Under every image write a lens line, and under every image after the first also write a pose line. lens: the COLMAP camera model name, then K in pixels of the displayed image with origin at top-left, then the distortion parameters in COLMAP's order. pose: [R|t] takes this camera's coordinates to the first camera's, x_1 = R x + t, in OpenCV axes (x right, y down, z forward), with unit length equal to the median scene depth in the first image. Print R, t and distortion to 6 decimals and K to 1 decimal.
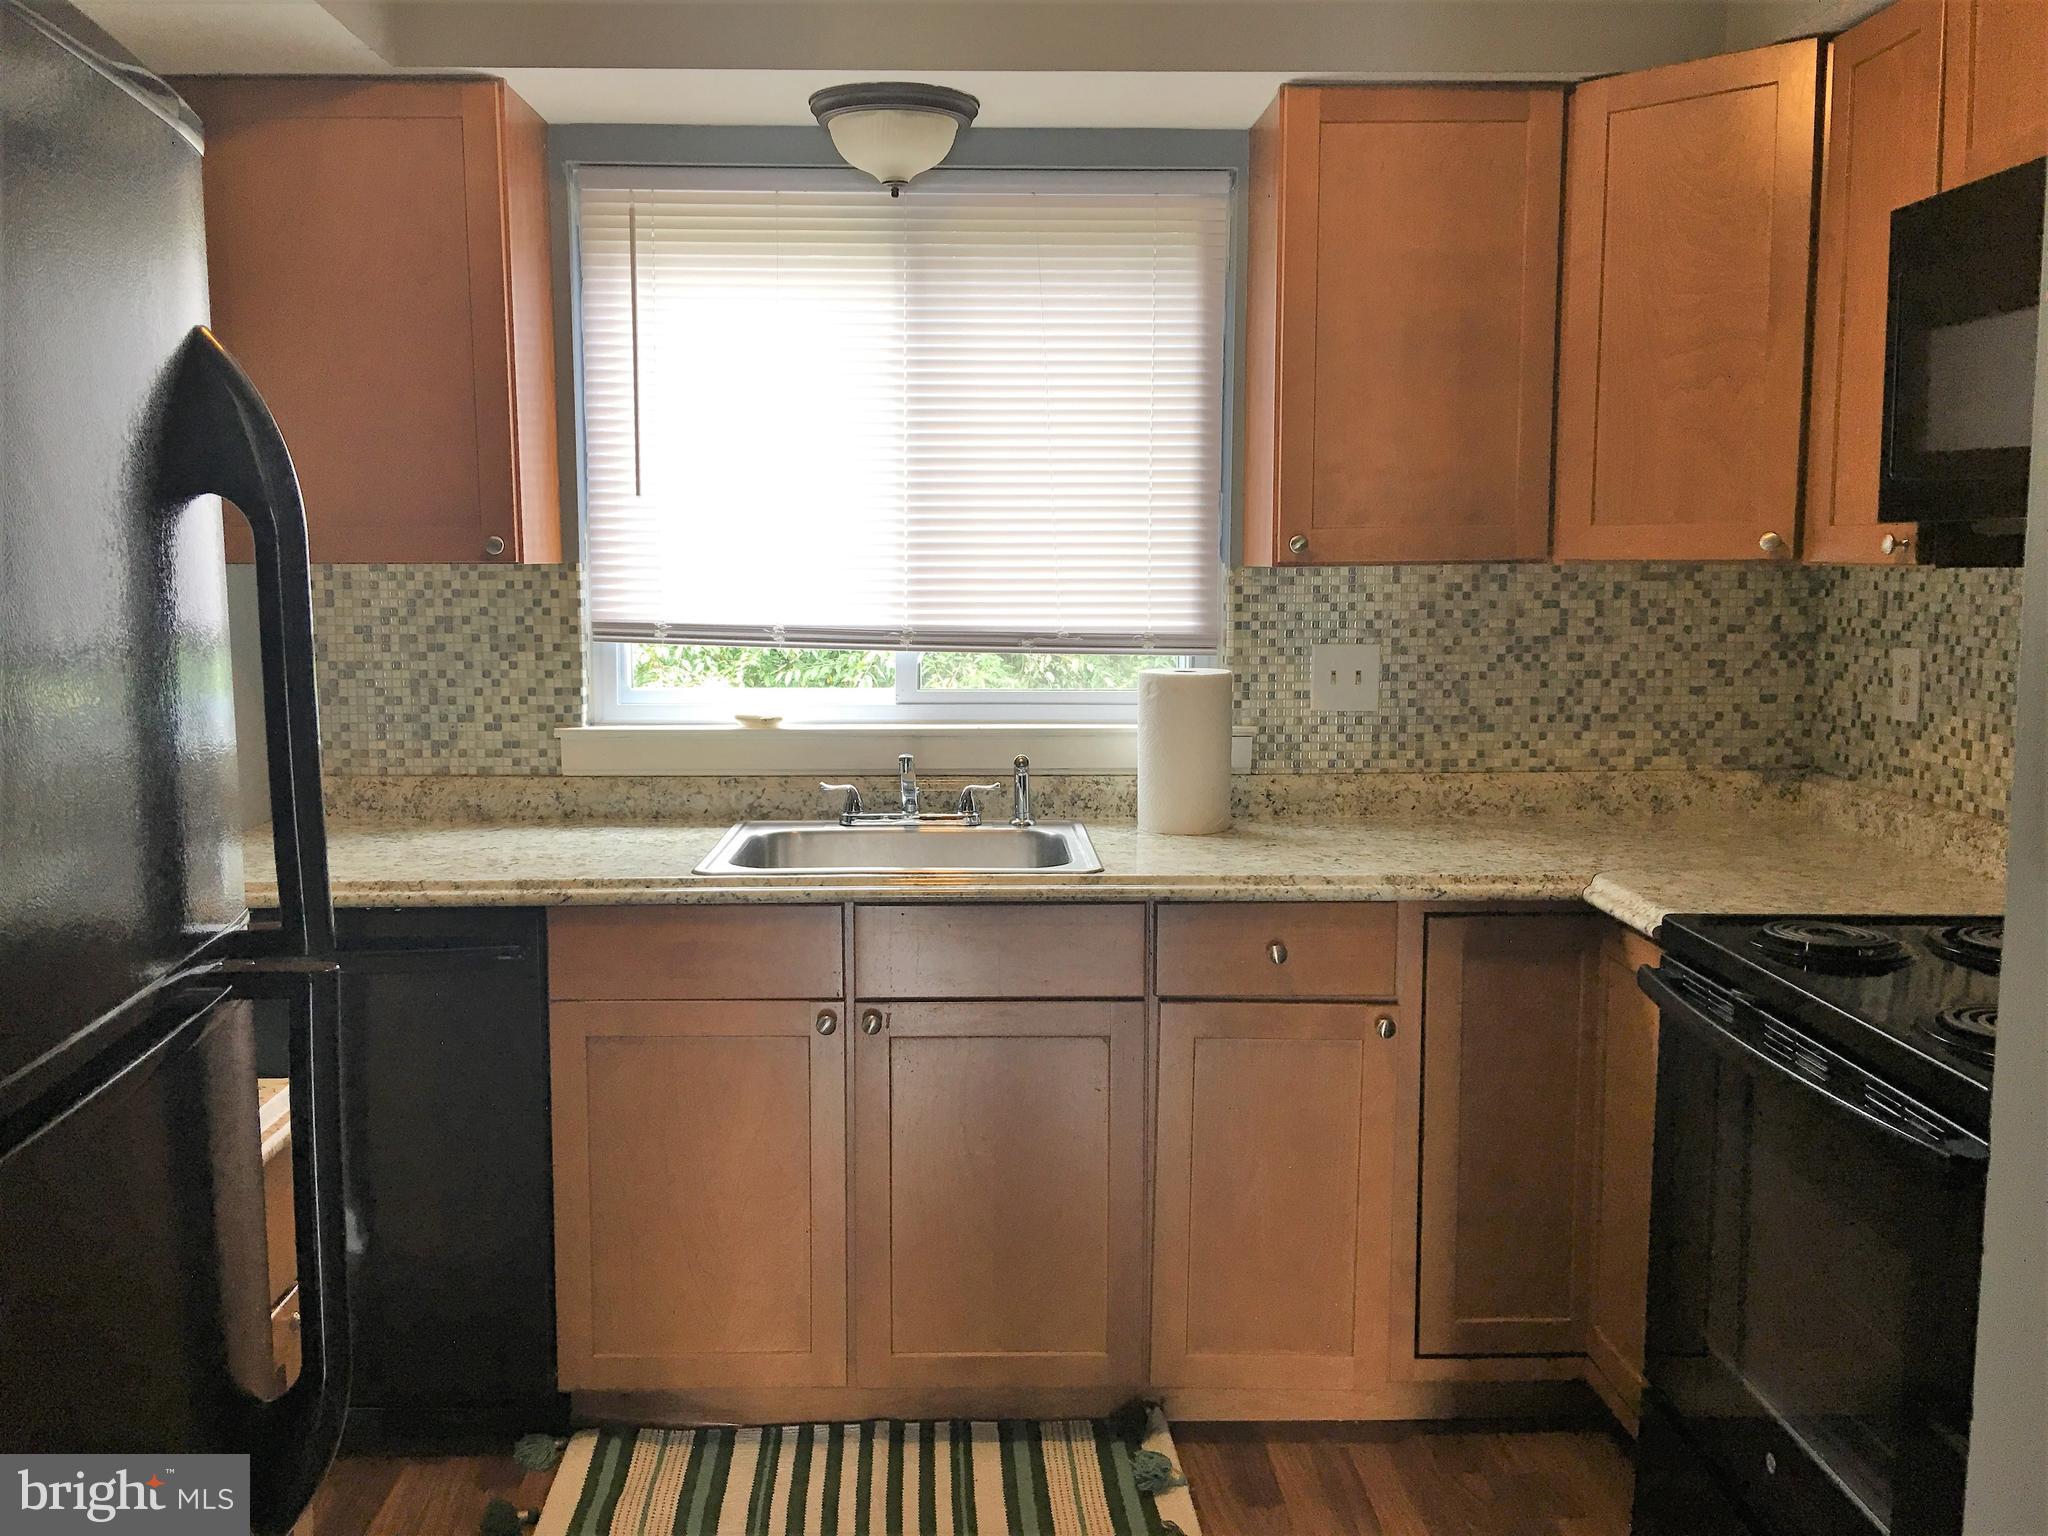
lens RADIAL K [[1752.8, 0, 1024.0], [0, 1752.8, 768.0], [0, 0, 1]] dist [0.081377, -0.132724]
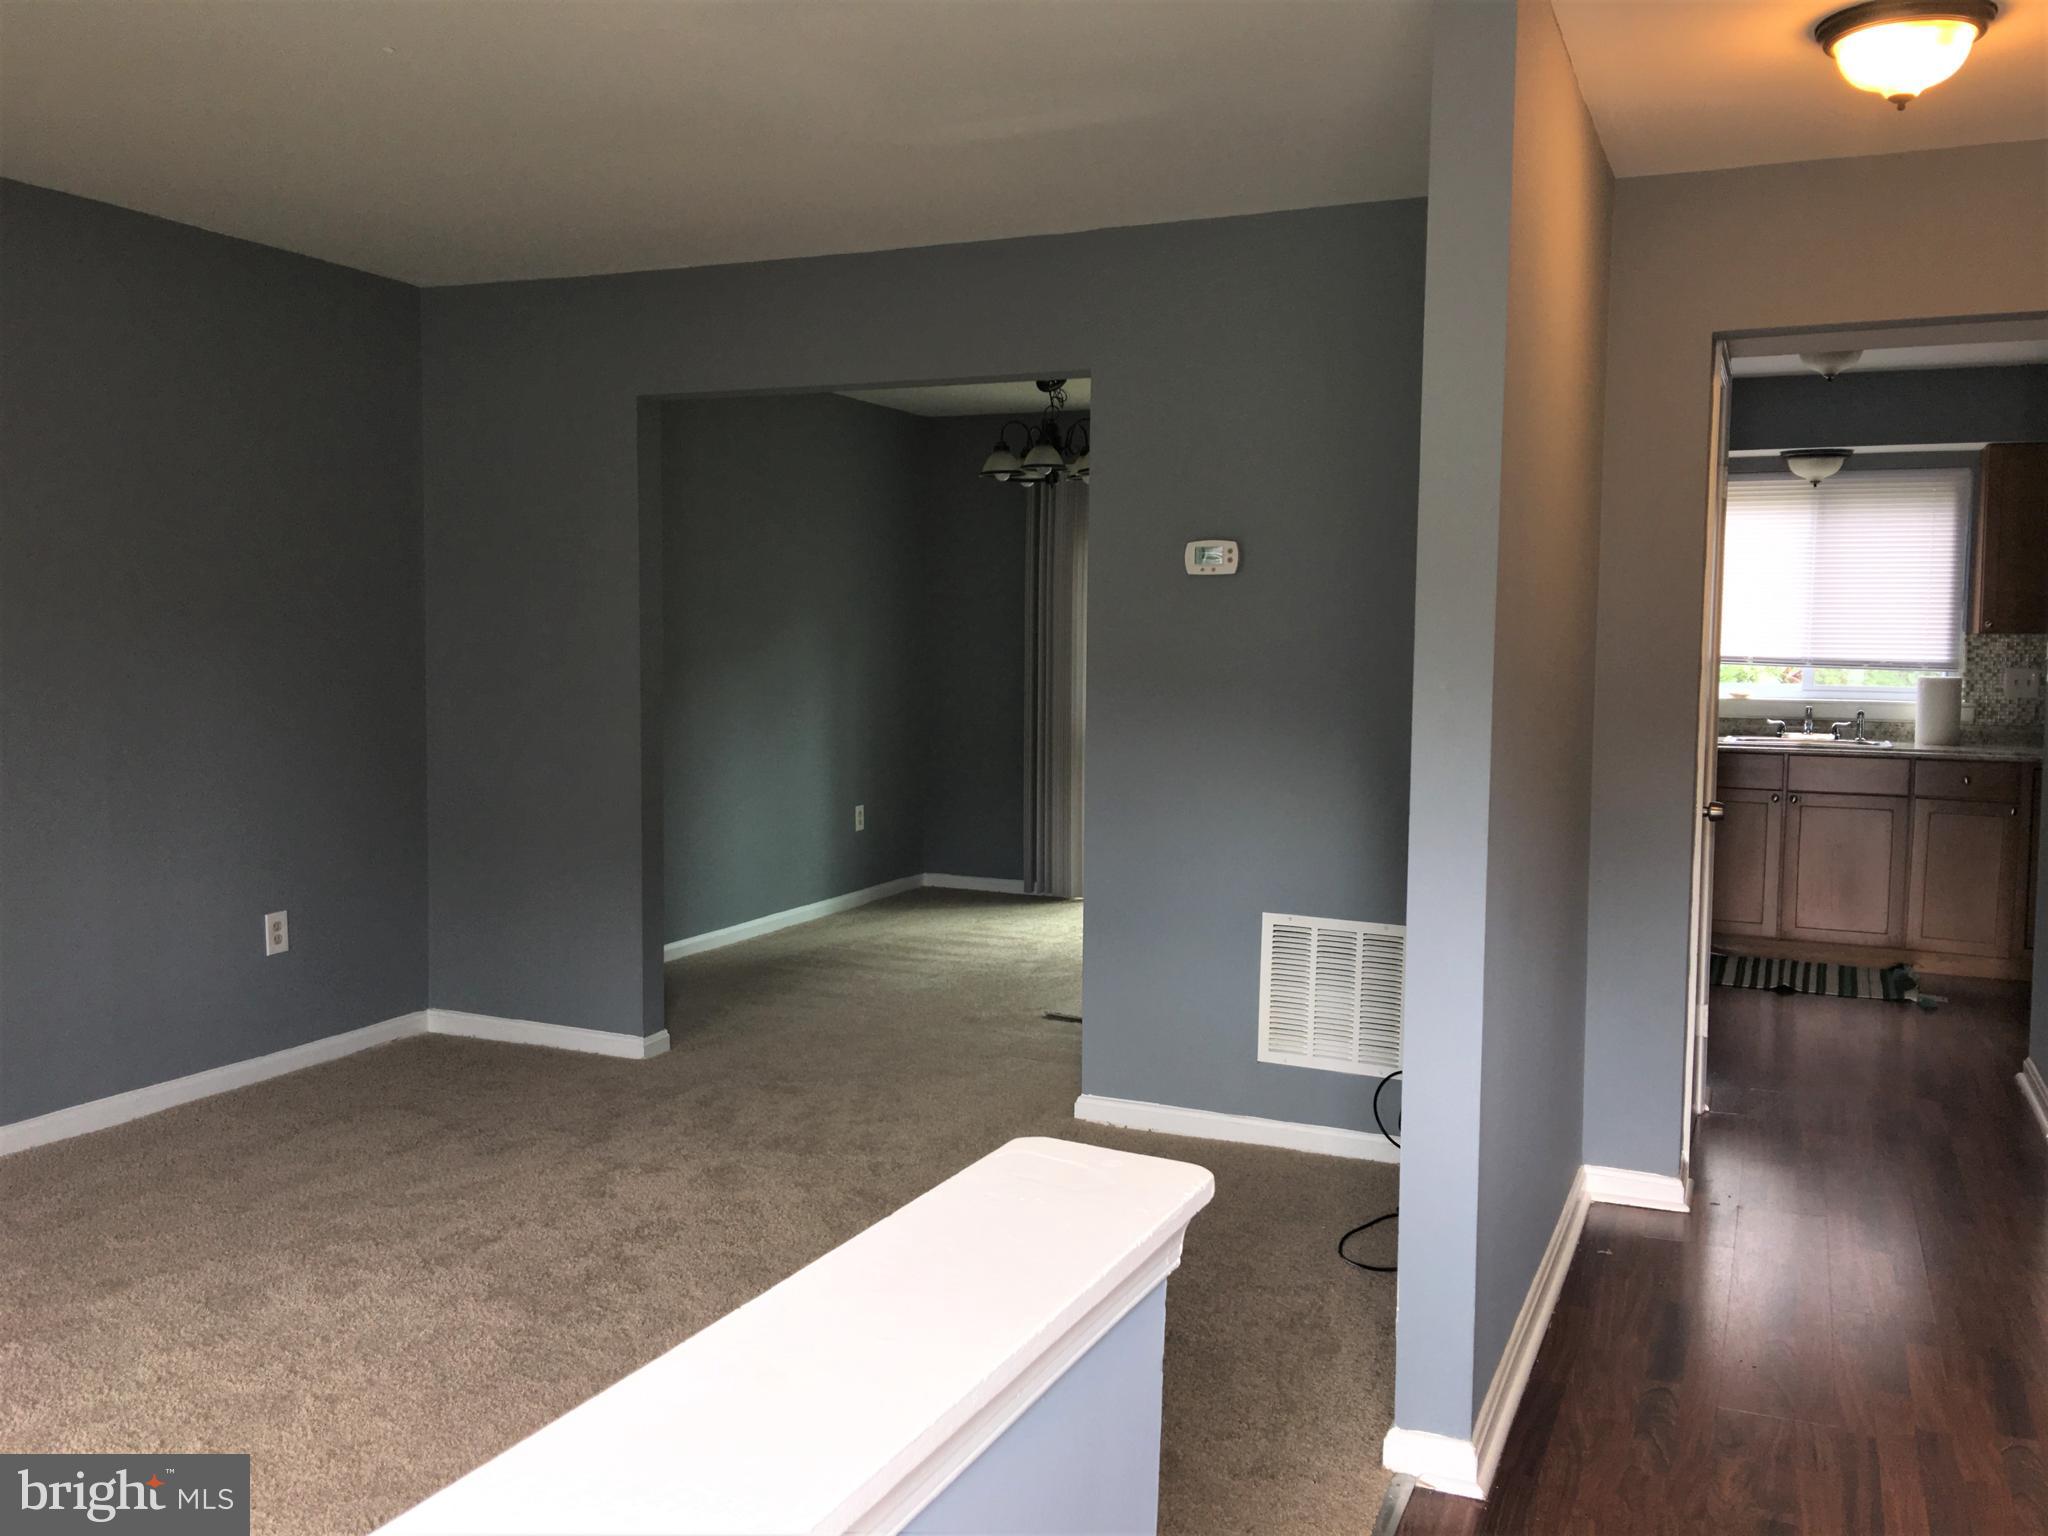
lens RADIAL K [[1752.8, 0, 1024.0], [0, 1752.8, 768.0], [0, 0, 1]] dist [0.081377, -0.132724]
pose [[0.899989, 0.041267, -0.433954, 0.023905], [-0.057373, 0.998062, -0.024078, 0.187731], [0.432120, 0.046567, 0.900613, -1.615511]]
